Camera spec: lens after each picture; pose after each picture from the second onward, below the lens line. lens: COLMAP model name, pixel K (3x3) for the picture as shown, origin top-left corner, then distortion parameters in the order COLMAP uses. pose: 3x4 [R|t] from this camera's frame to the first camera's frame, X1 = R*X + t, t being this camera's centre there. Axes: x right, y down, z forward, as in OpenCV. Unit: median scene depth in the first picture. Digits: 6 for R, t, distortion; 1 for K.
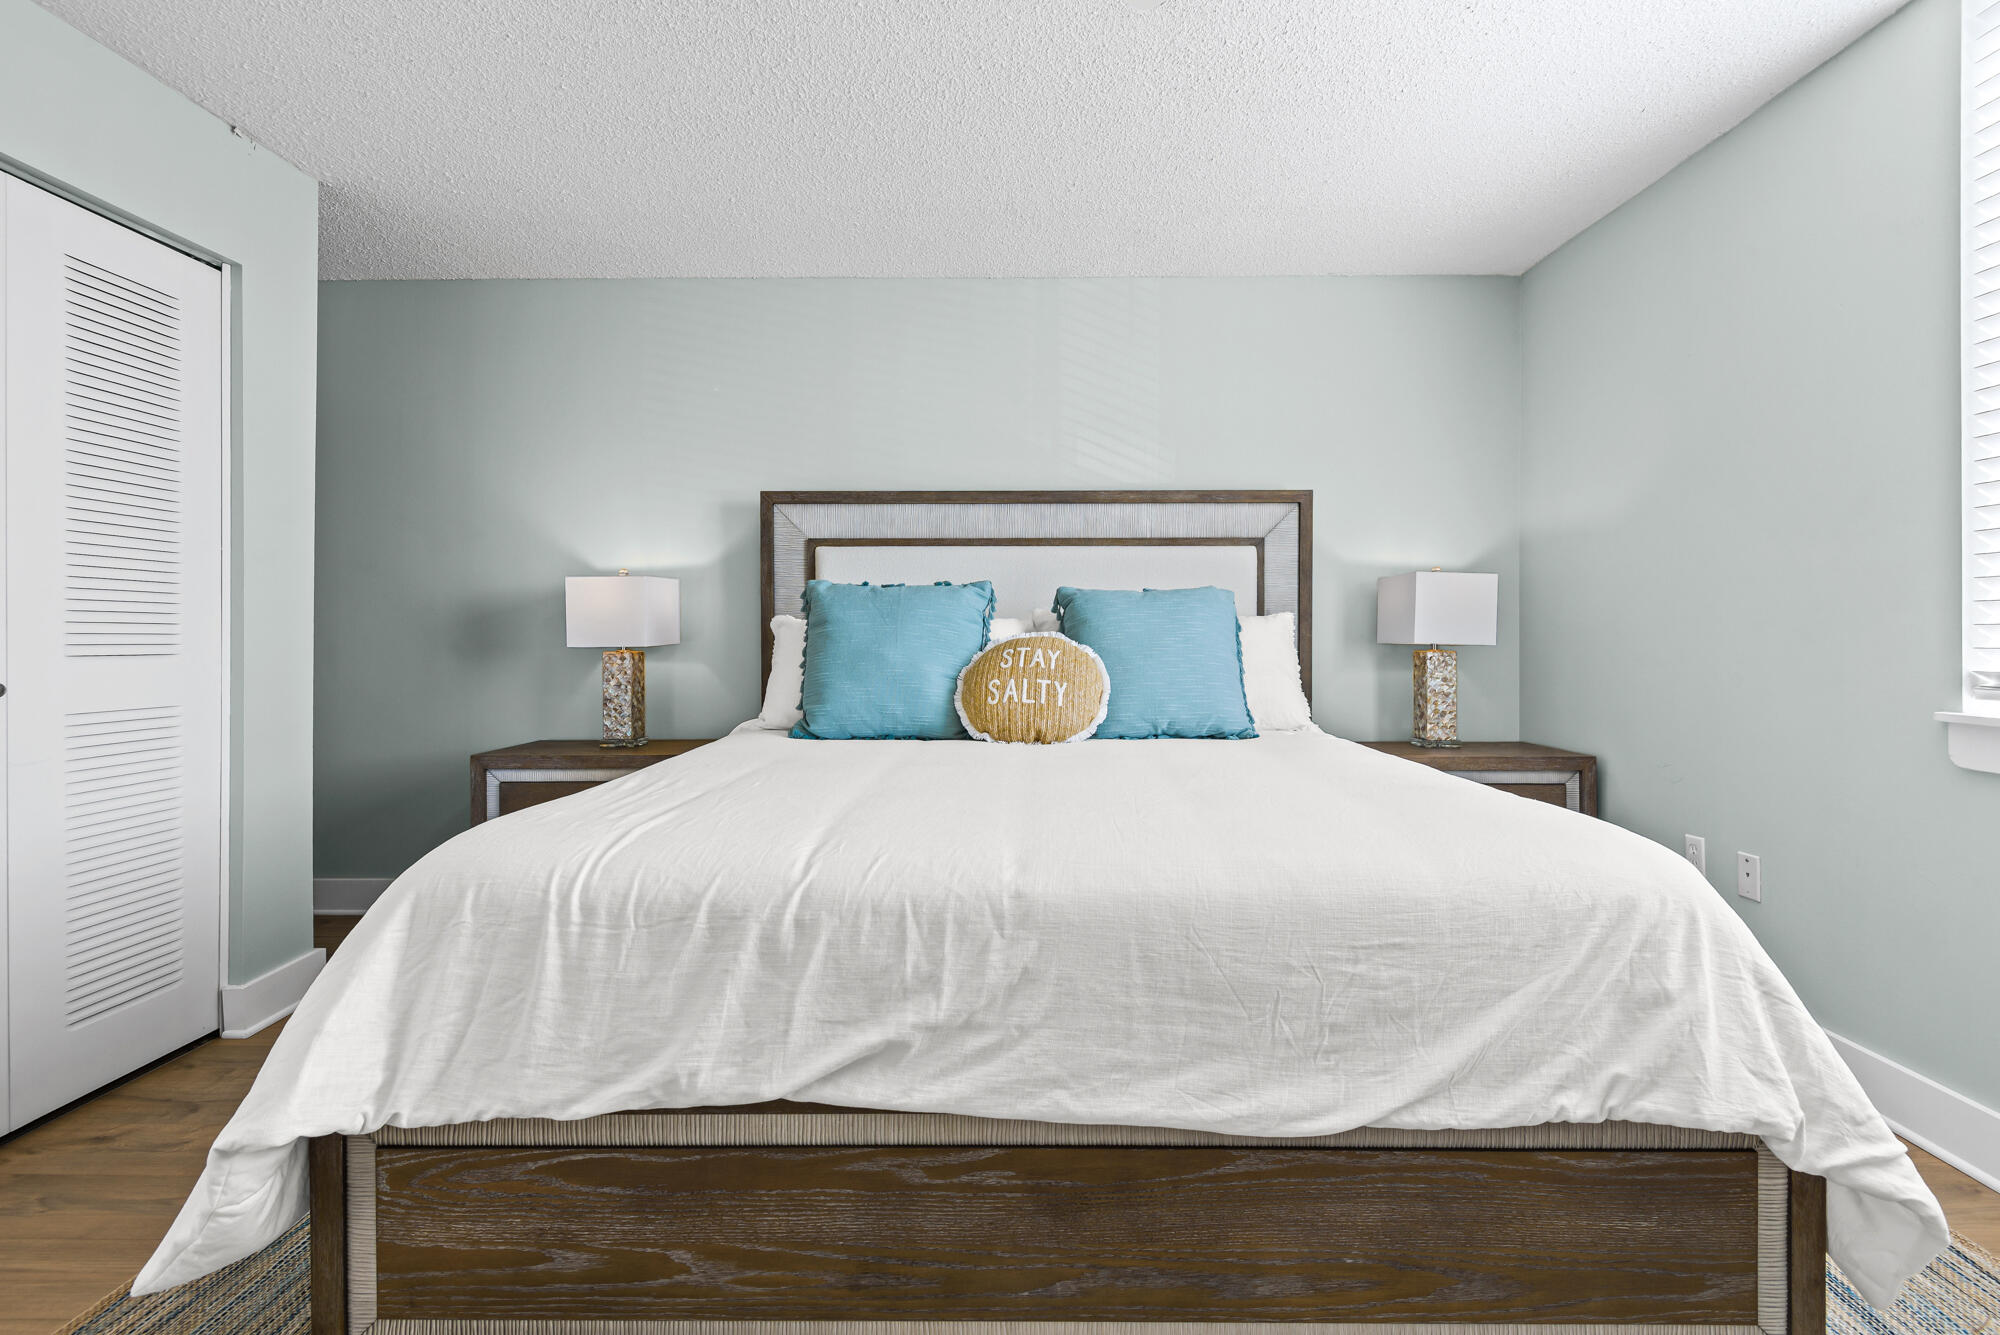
lens RADIAL K [[912.5, 0, 1005.2], [0, 912.5, 626.3], [0, 0, 1]] dist [0.045618, -0.029621]
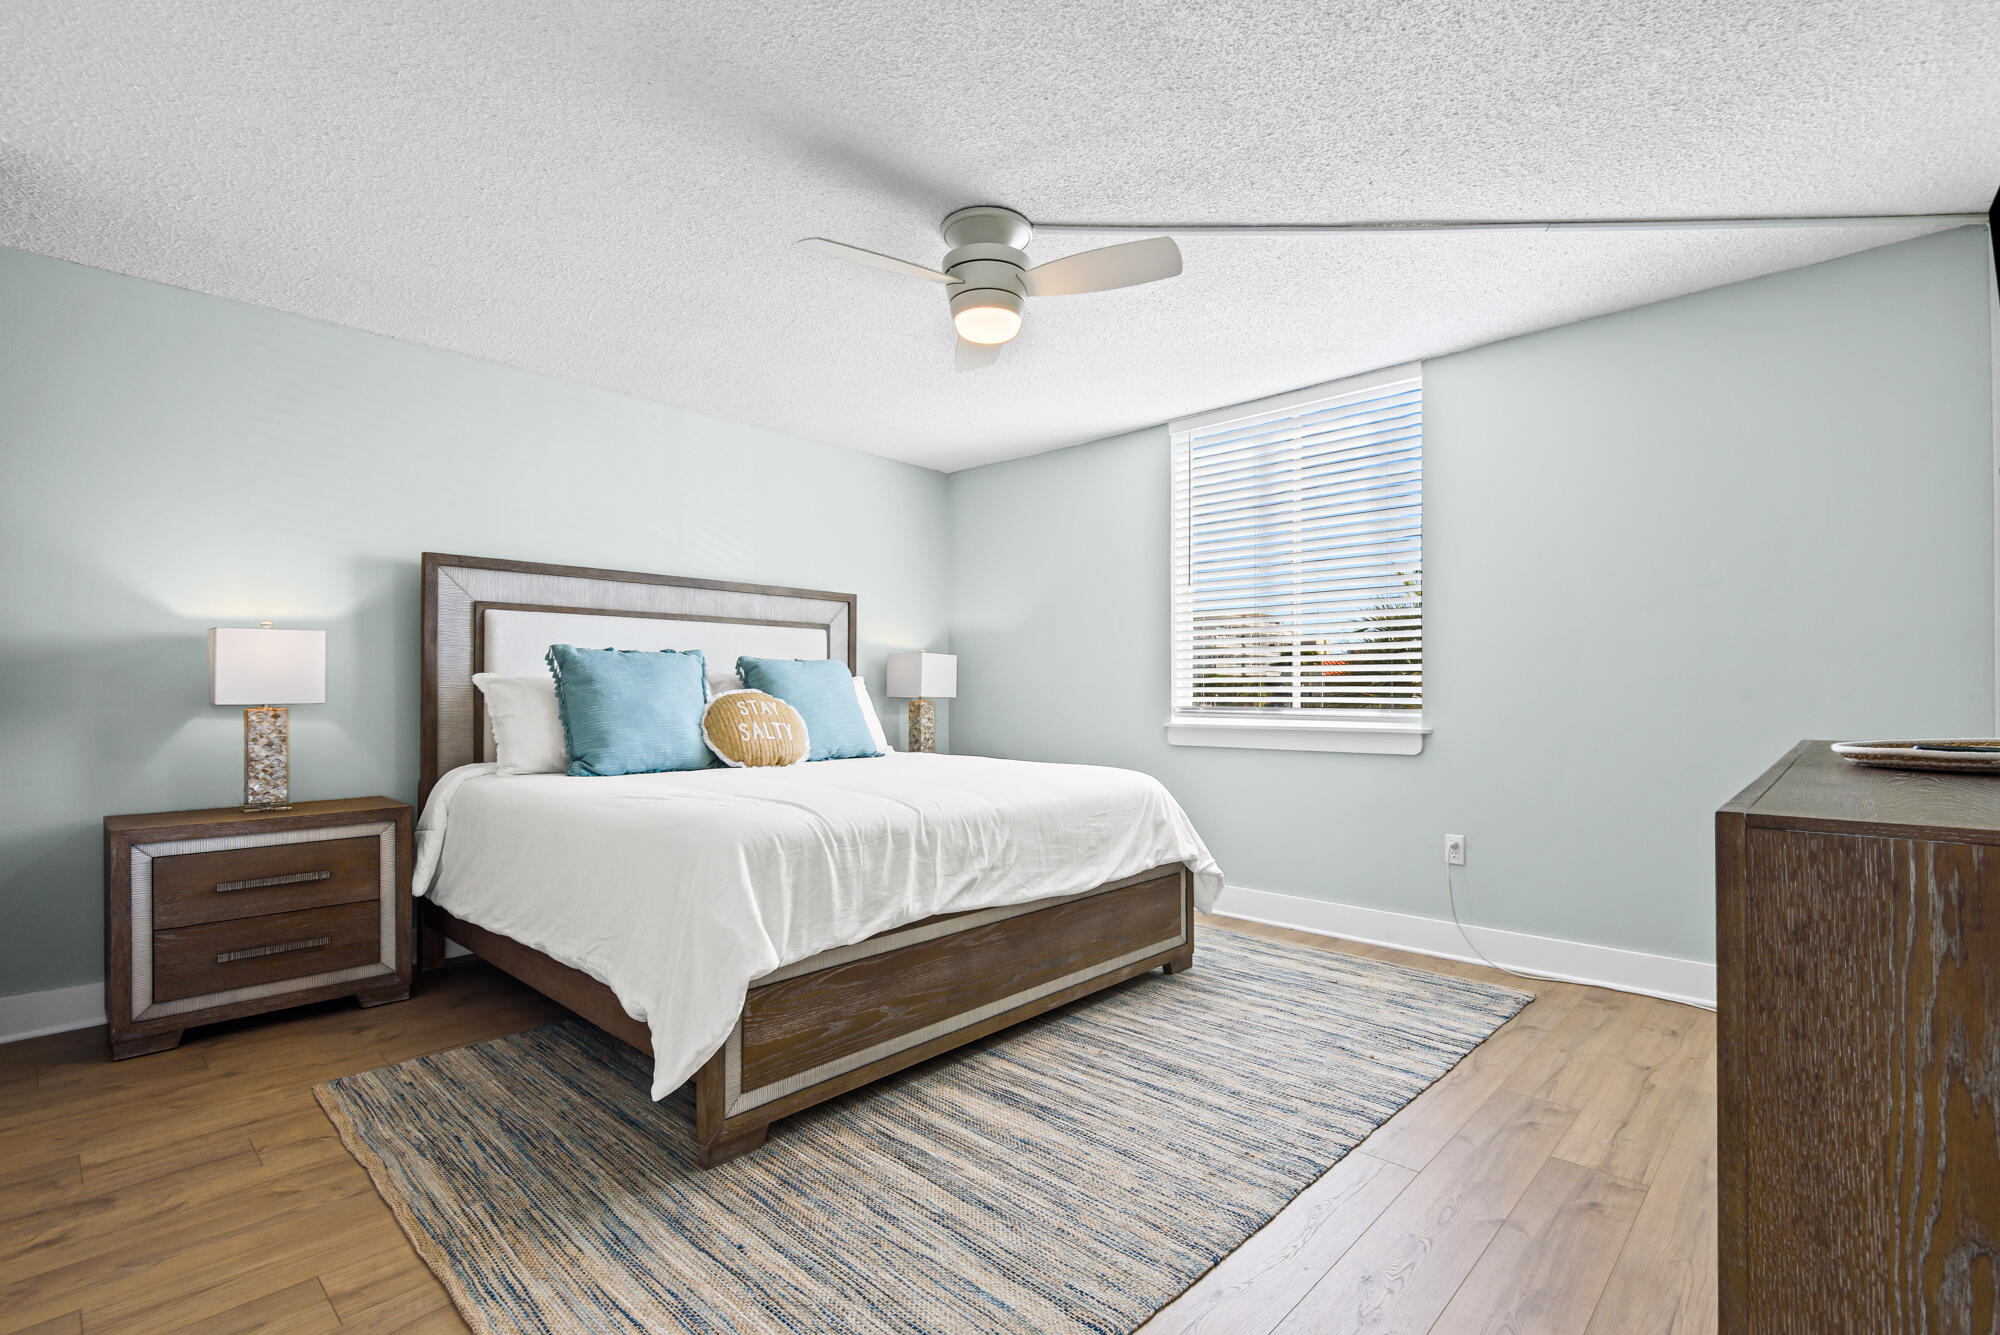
lens RADIAL K [[906.8, 0, 1013.0], [0, 906.8, 664.1], [0, 0, 1]] dist [0.022207, -0.015715]
pose [[0.671781, 0.023236, 0.740385, -0.762410], [-0.007954, 0.999677, -0.024156, -0.001877], [-0.740707, 0.010339, 0.671748, -0.236655]]
